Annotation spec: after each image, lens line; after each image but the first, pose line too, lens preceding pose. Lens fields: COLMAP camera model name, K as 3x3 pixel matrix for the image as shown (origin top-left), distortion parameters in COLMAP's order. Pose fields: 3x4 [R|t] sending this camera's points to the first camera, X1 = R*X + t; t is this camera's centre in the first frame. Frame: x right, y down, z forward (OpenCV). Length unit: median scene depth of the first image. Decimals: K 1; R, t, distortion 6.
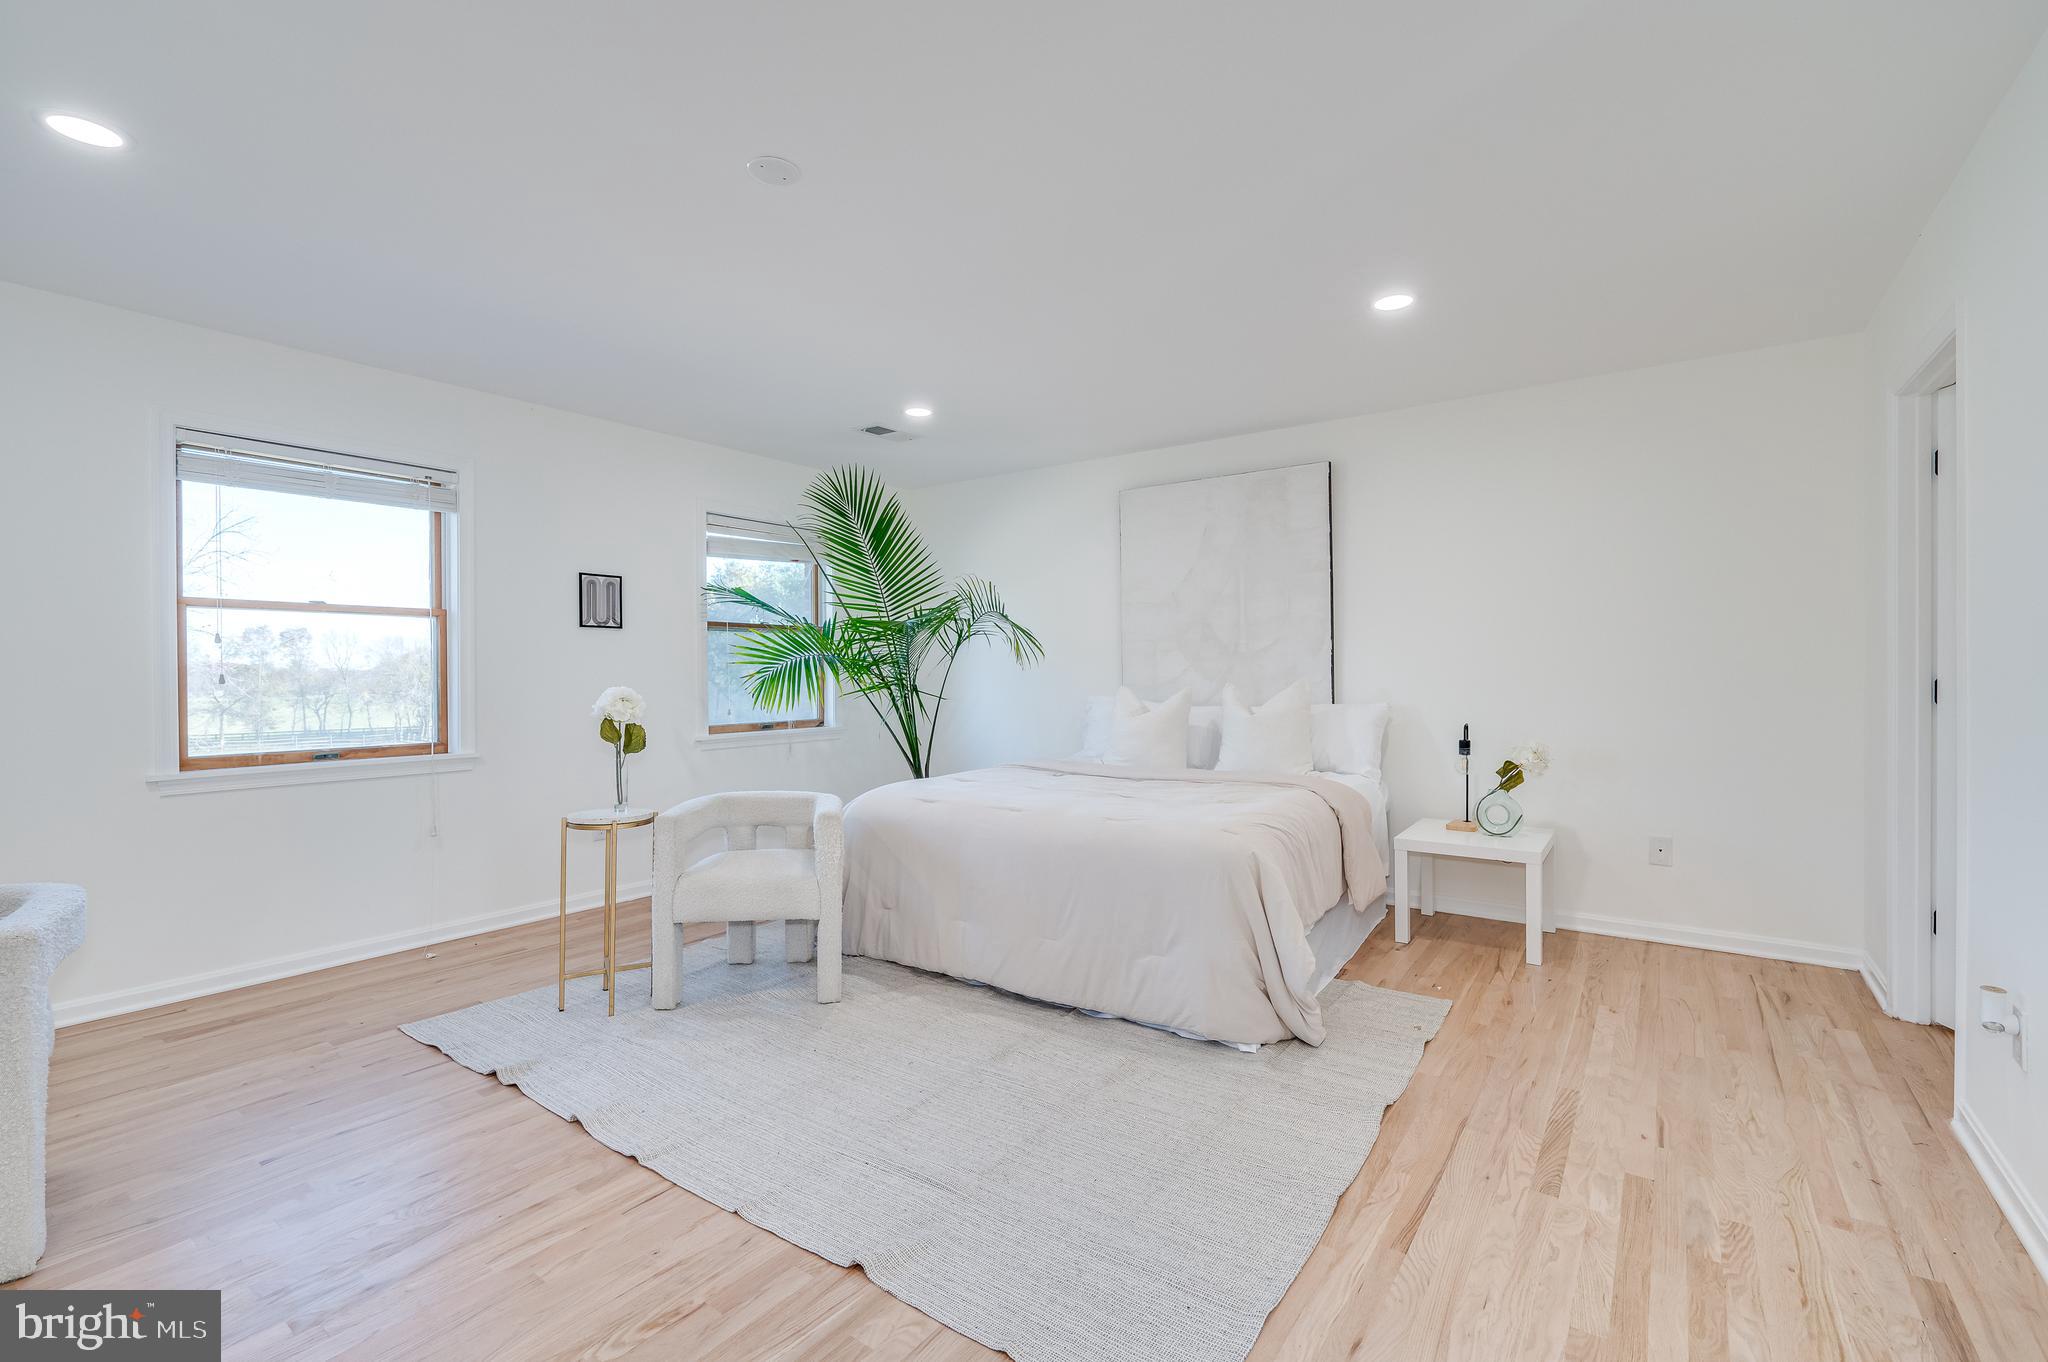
lens RADIAL K [[881.9, 0, 1036.4], [0, 881.9, 673.2], [0, 0, 1]] dist [0.000569, 0.000542]
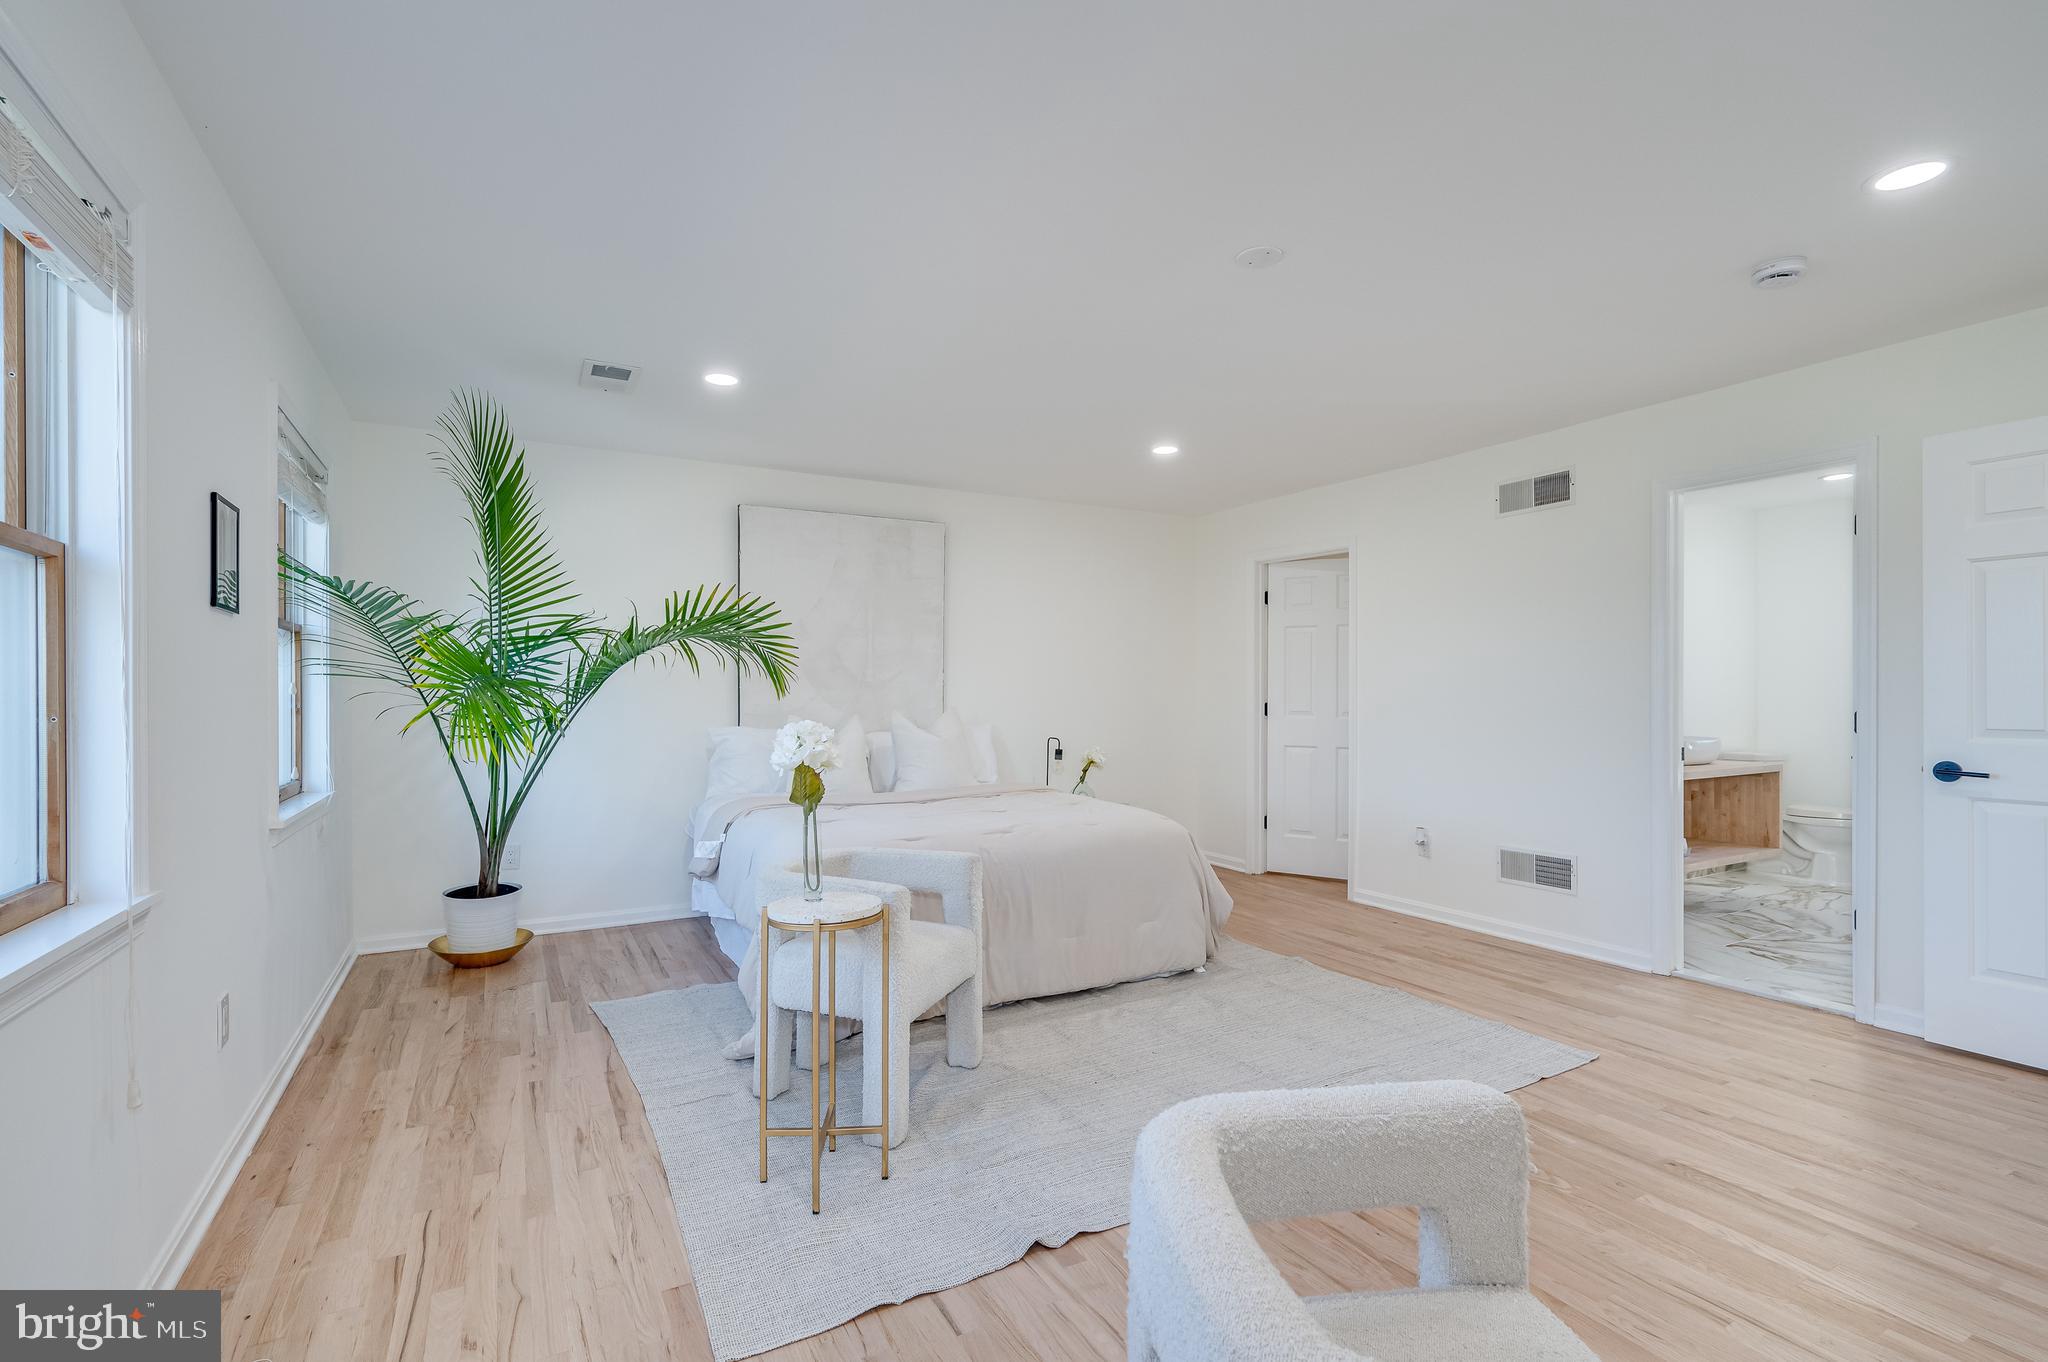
lens RADIAL K [[911.9, 0, 990.8], [0, 911.9, 695.8], [0, 0, 1]] dist [0.001723, 0.000162]
pose [[0.455156, 0.003823, 0.890403, -1.013943], [0.002996, 0.999979, -0.005825, -0.000313], [-0.890406, 0.005319, 0.455135, 0.530157]]
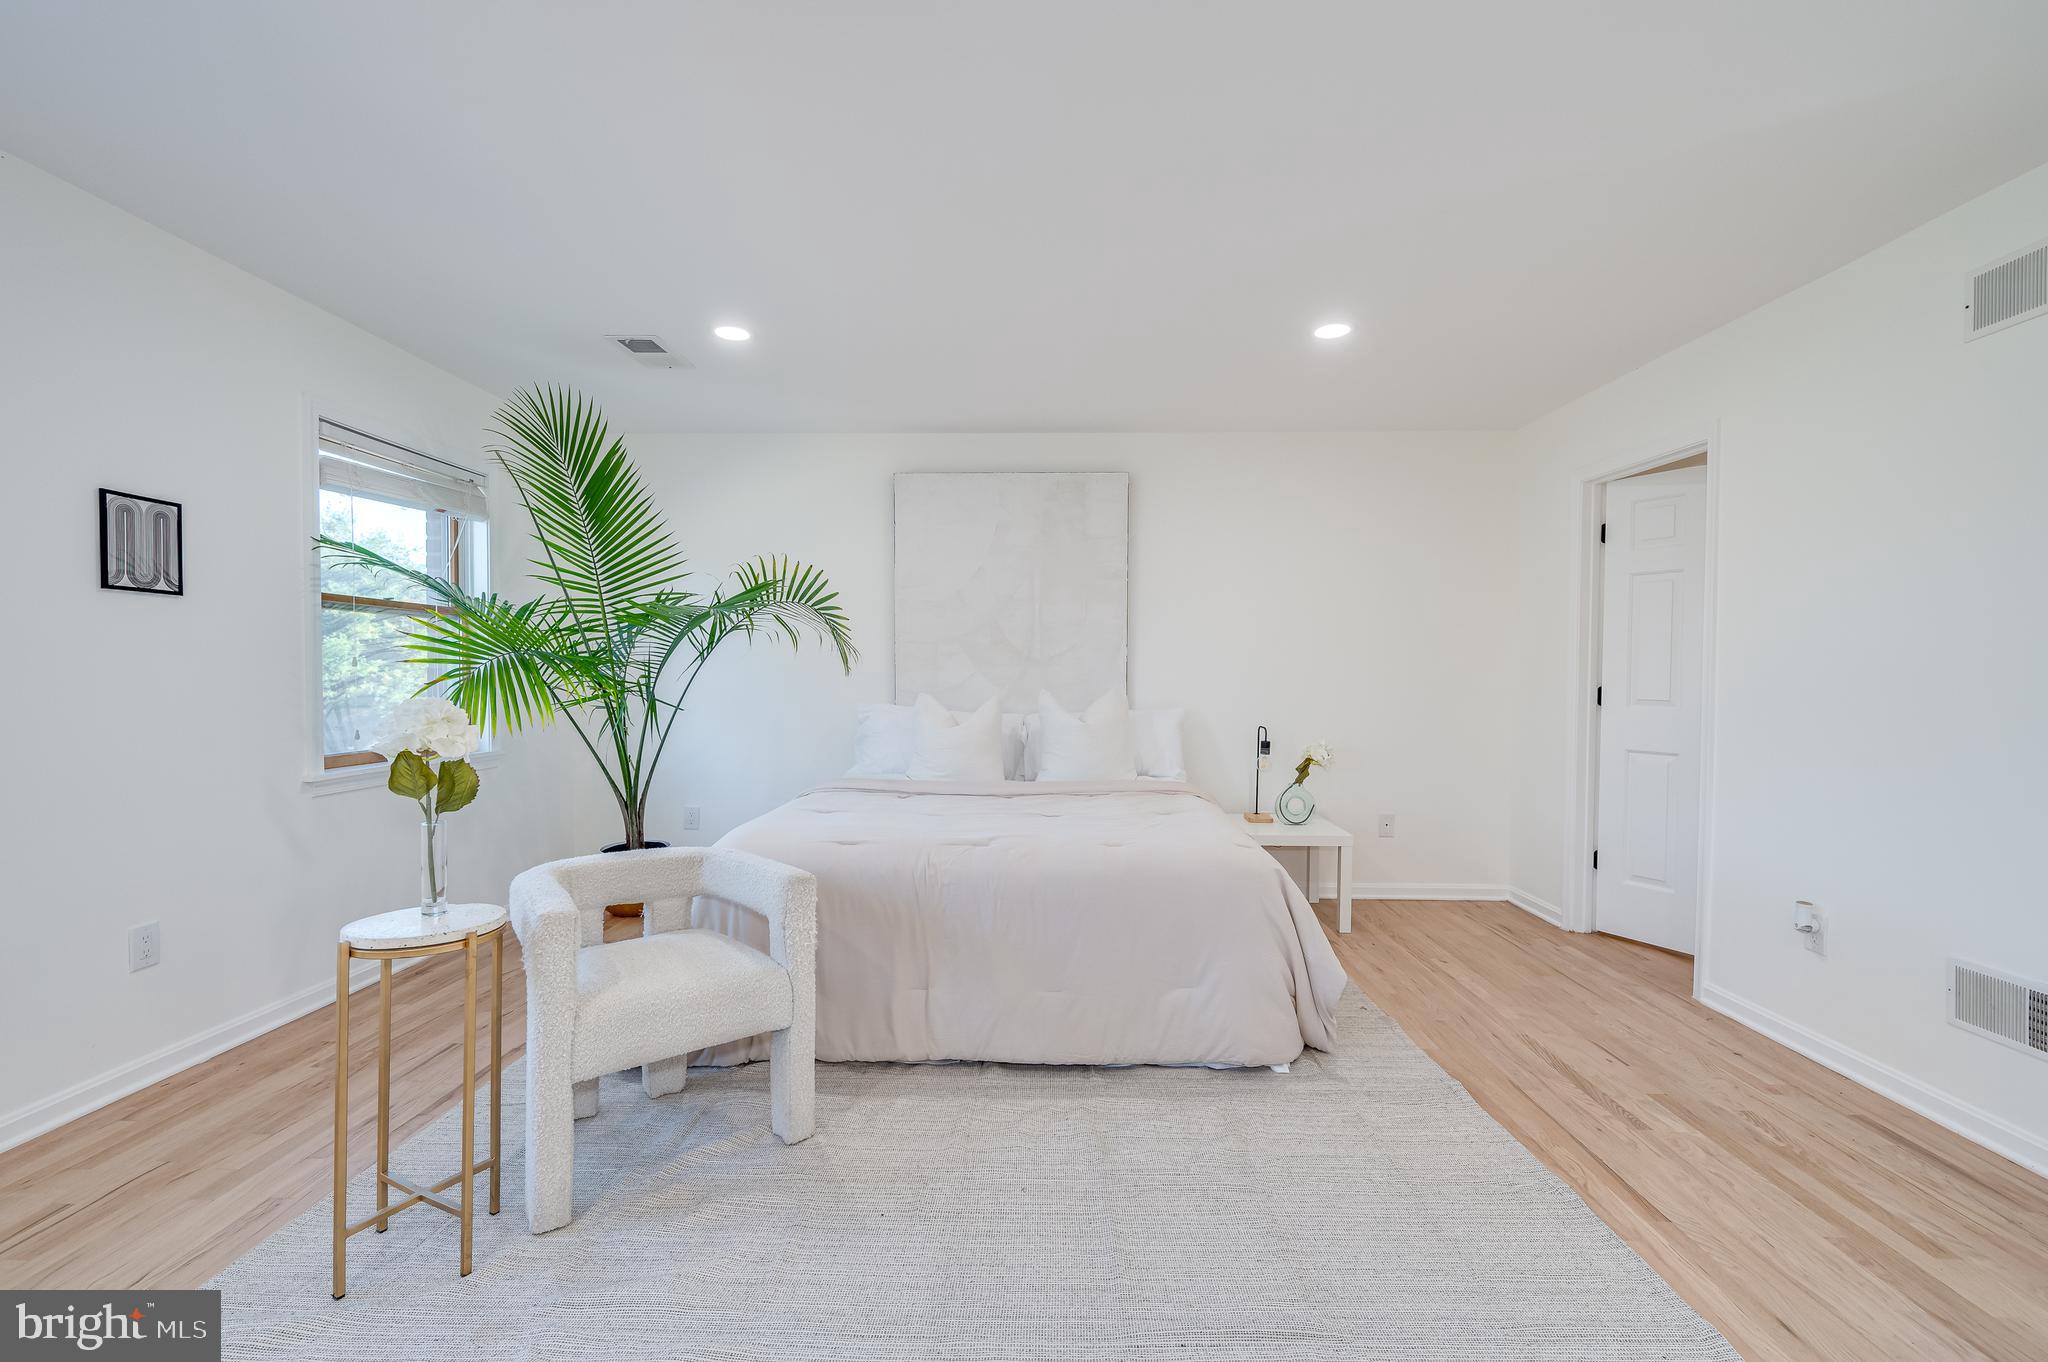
lens RADIAL K [[871.4, 0, 1025.4], [0, 871.4, 694.0], [0, 0, 1]] dist [0.002314, 0.000132]
pose [[0.833613, -0.003344, 0.552339, -0.449494], [-0.006828, 0.999843, 0.016359, 0.000553], [-0.552307, -0.017408, 0.833459, 0.303598]]
